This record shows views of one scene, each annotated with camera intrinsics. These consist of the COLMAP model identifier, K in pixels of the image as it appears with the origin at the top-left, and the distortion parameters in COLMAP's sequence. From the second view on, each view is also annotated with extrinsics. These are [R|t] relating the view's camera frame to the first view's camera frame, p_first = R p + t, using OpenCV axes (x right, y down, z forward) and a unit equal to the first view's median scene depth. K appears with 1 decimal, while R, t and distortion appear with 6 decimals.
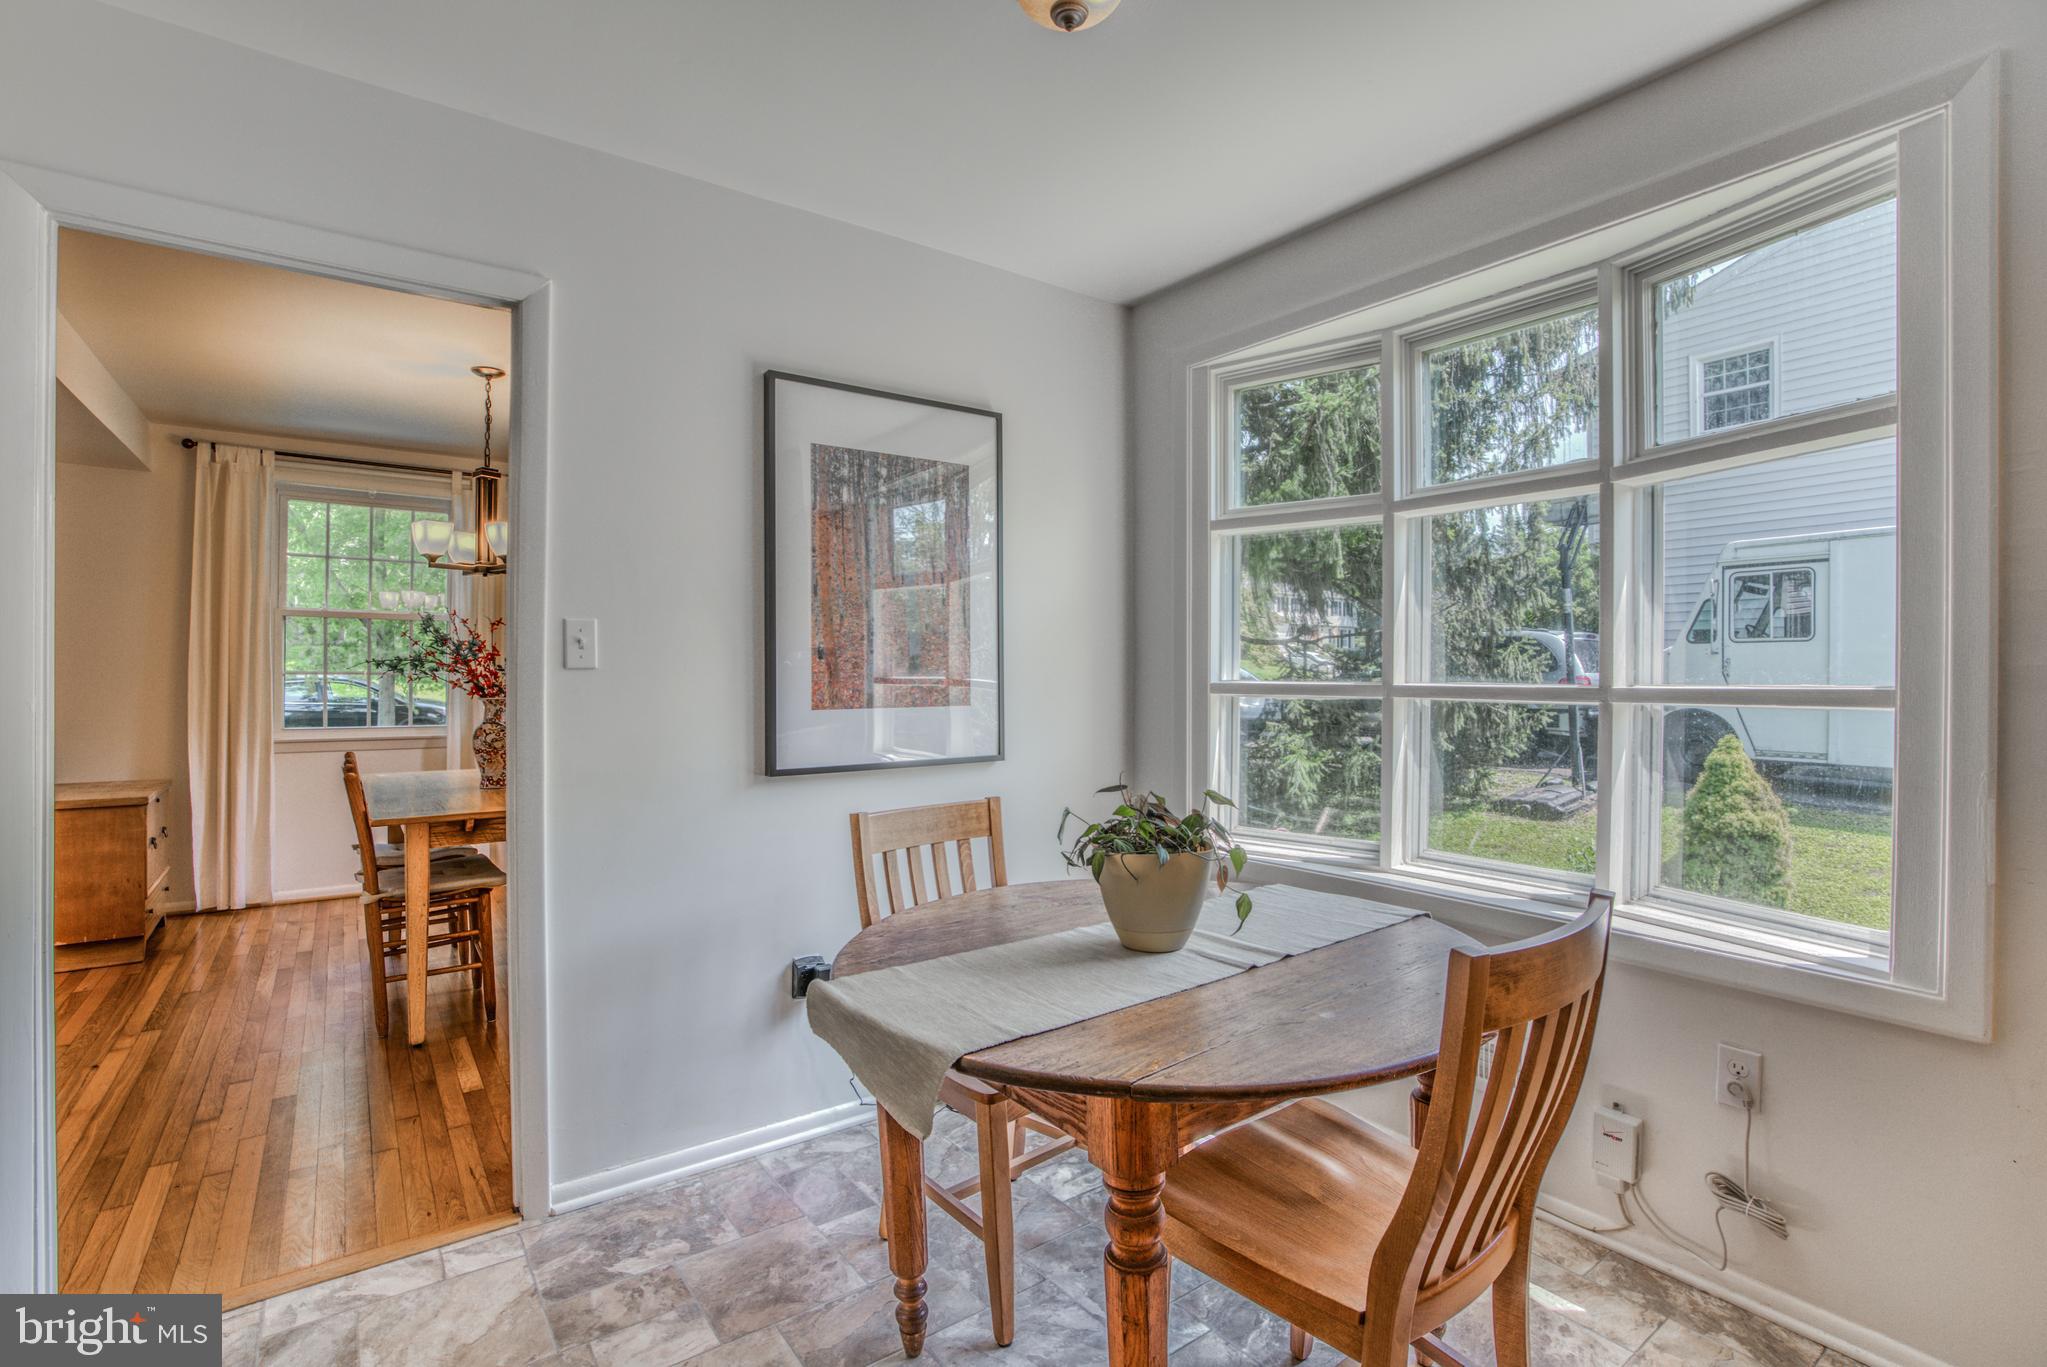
lens RADIAL K [[947.1, 0, 1042.1], [0, 947.1, 678.0], [0, 0, 1]] dist [-0.067322, 0.022976]
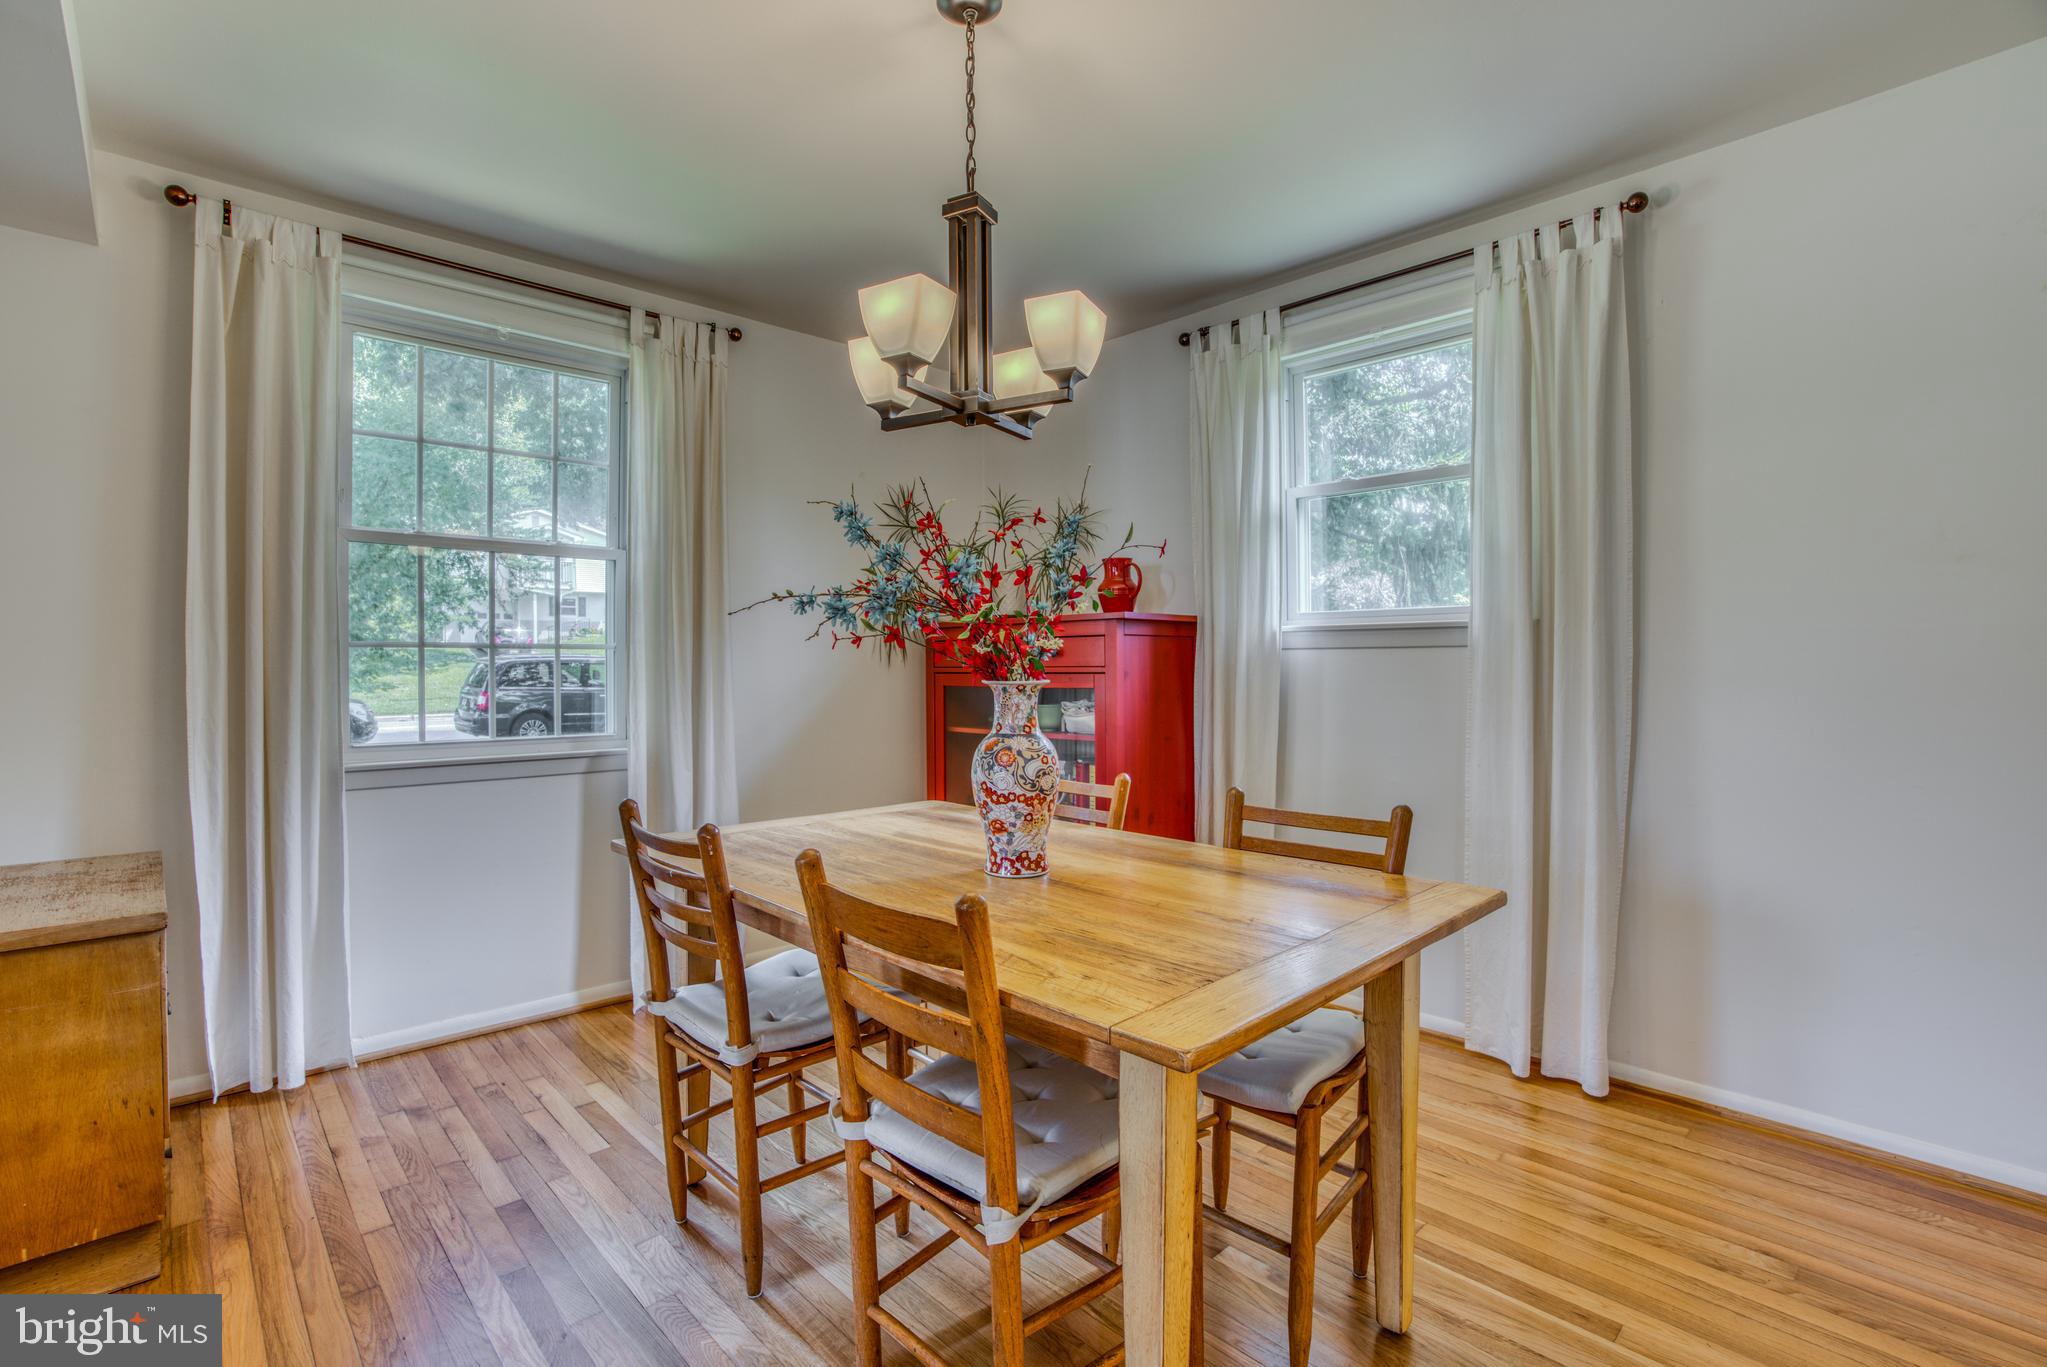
lens RADIAL K [[906.5, 0, 1017.3], [0, 906.5, 684.0], [0, 0, 1]] dist [-0.026625, 0.001727]
pose [[0.994030, -0.004149, 0.109029, -0.808011], [0.002450, 0.999873, 0.015717, 0.019261], [-0.109080, -0.015356, 0.993914, 0.687072]]
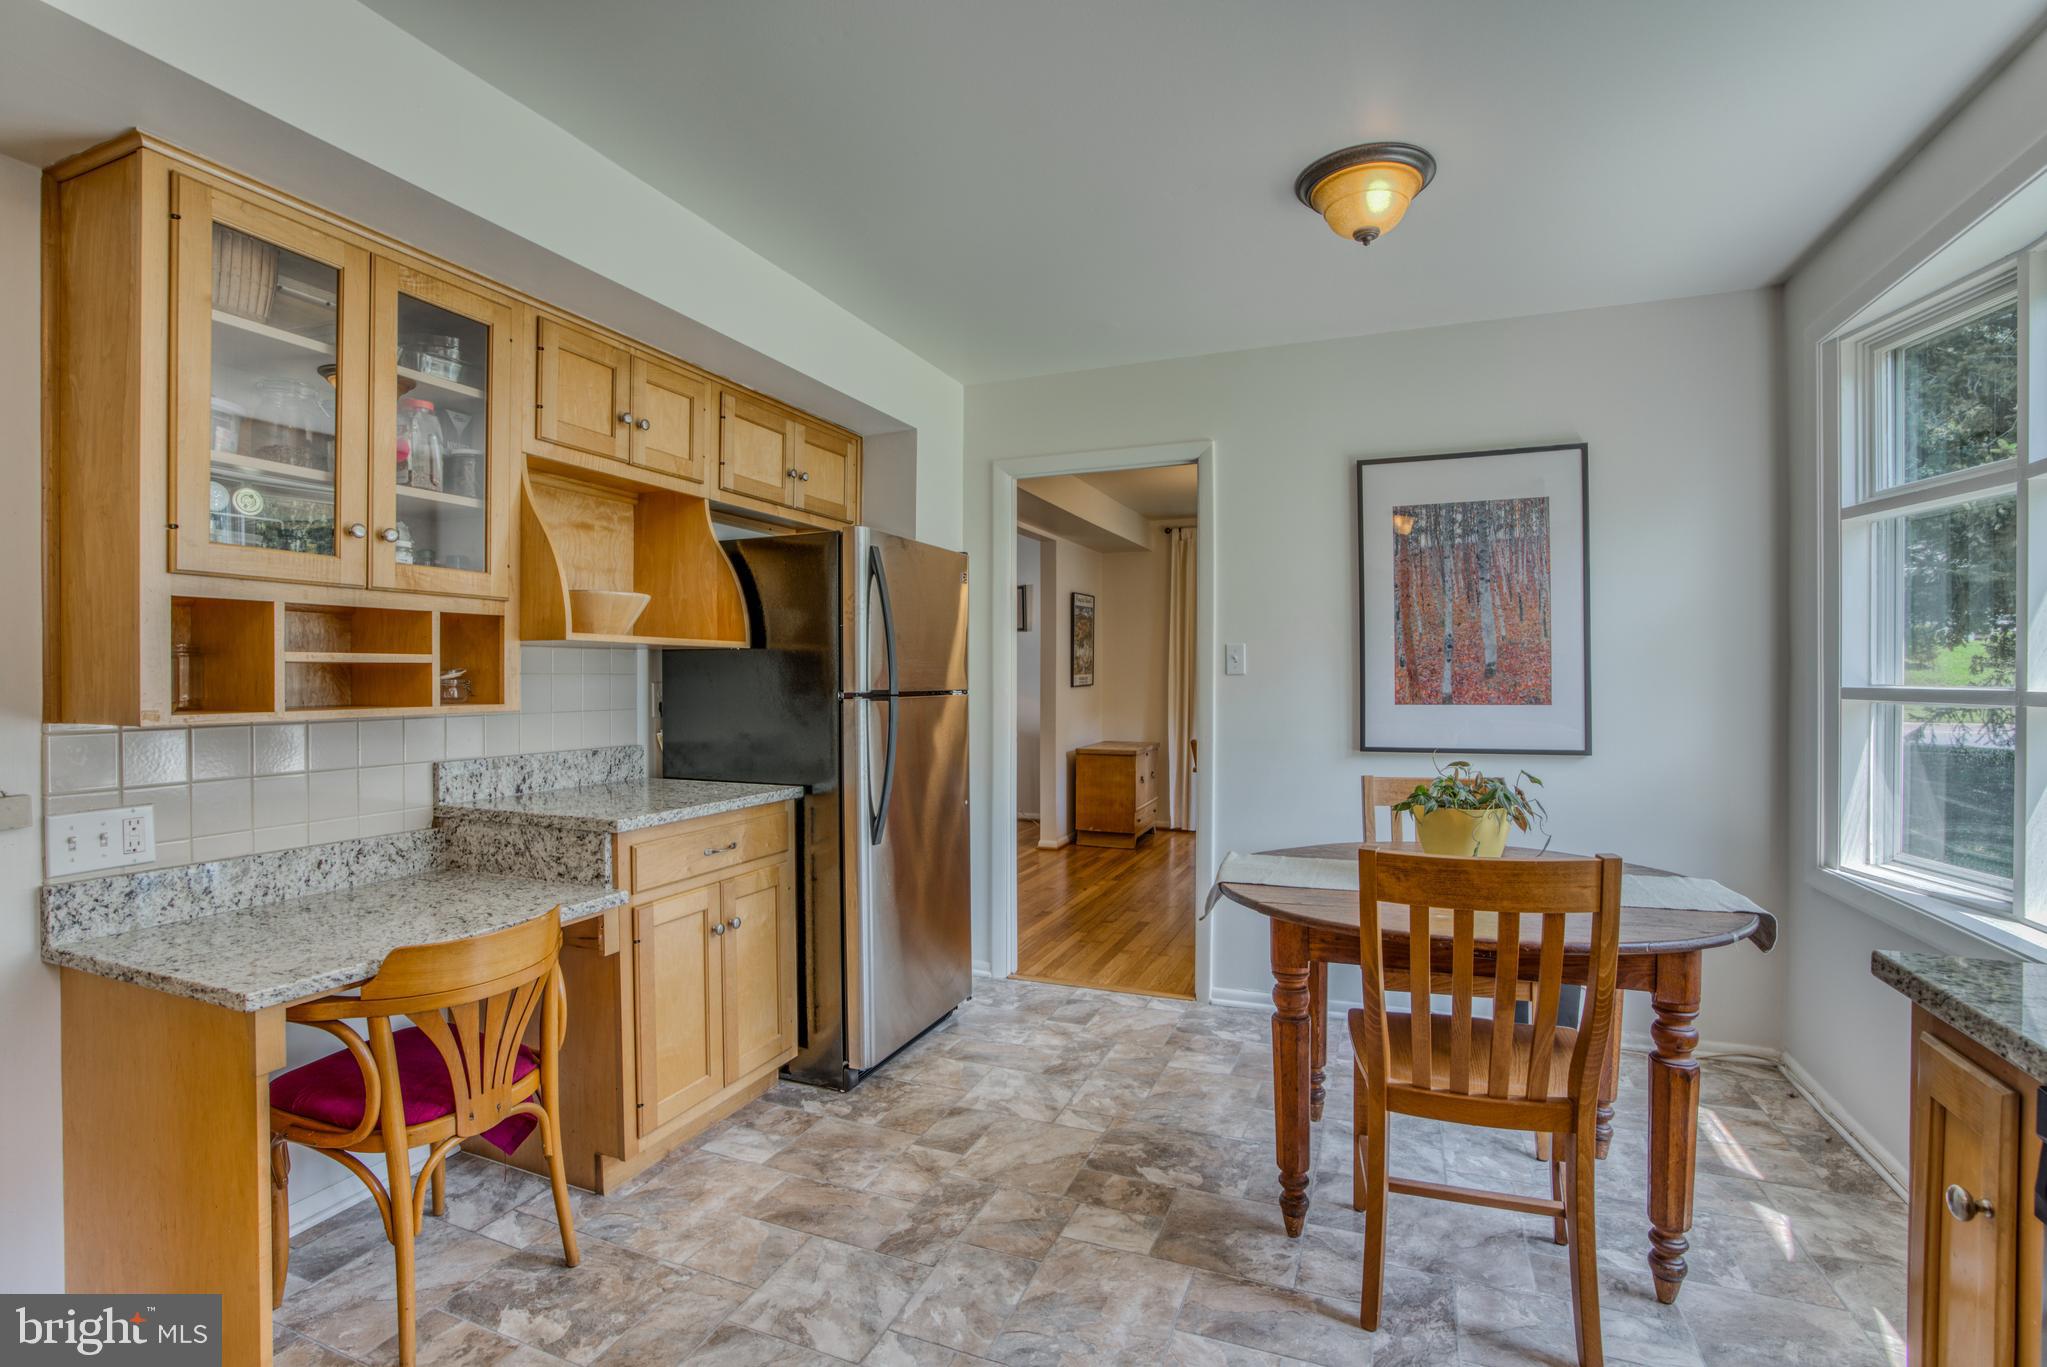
lens RADIAL K [[947.1, 0, 1017.5], [0, 947.1, 681.3], [0, 0, 1]] dist [-0.067322, 0.022976]
pose [[0.525368, 0.001960, -0.850873, 0.501908], [0.000714, 0.999996, 0.002745, -0.002907], [0.850875, -0.002050, 0.525365, -0.133654]]
